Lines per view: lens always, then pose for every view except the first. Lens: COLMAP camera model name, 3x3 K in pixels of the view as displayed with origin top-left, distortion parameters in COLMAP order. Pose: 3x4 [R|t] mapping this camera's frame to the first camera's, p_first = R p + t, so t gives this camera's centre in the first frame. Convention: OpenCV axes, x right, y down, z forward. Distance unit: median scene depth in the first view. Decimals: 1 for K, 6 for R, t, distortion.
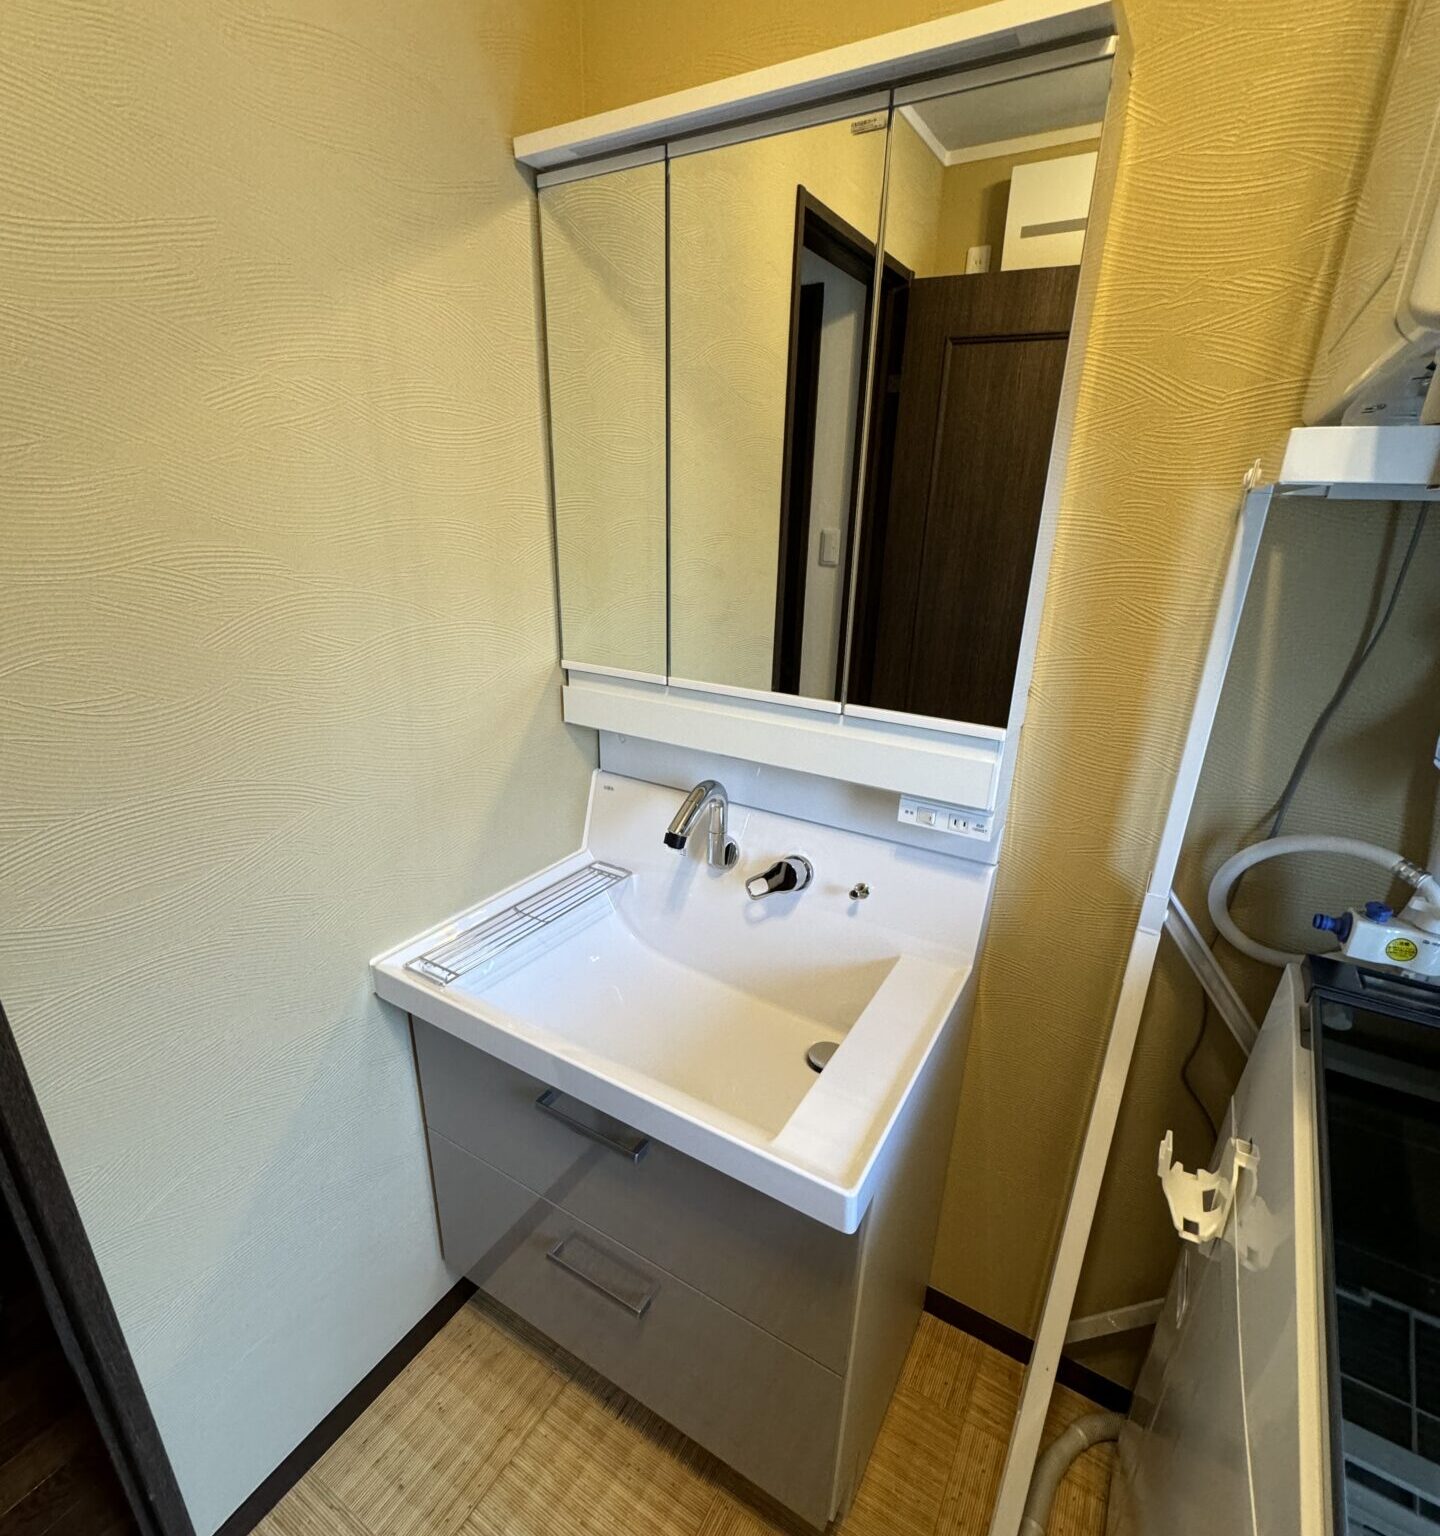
lens RADIAL K [[771.8, 0, 719.3], [0, 771.8, 769.8], [0, 0, 1]] dist [0.002105, -0.002032]
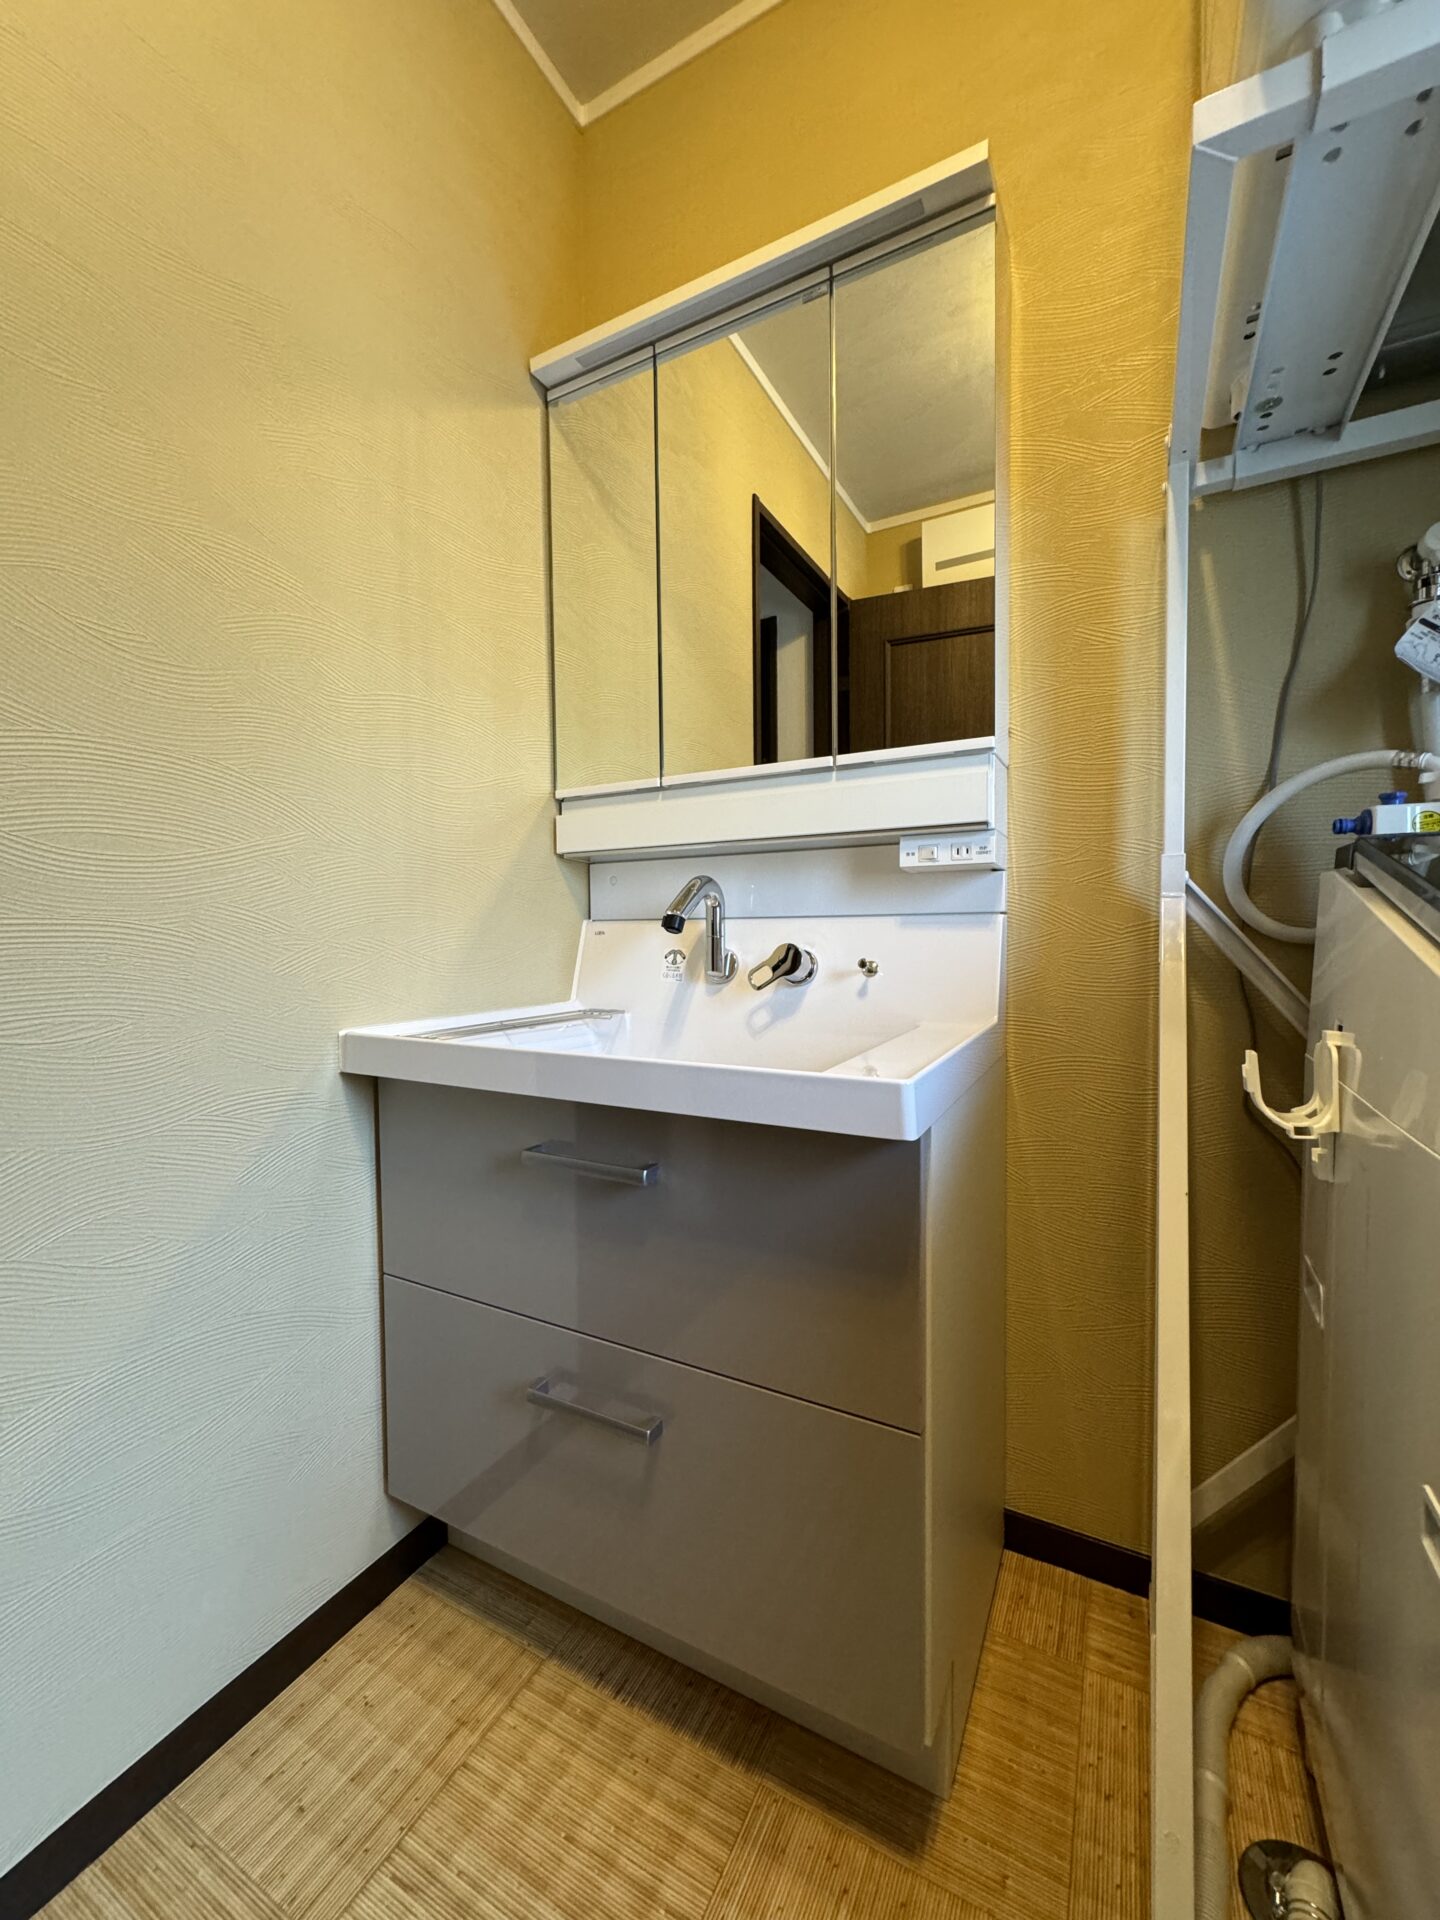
lens RADIAL K [[766.4, 0, 719.3], [0, 766.4, 957.8], [0, 0, 1]] dist [-0.002013, 0.000302]
pose [[0.998345, -0.035687, 0.045098, -0.043086], [0.048052, 0.948473, -0.313192, 0.421802], [-0.031598, 0.314841, 0.948618, 0.101479]]
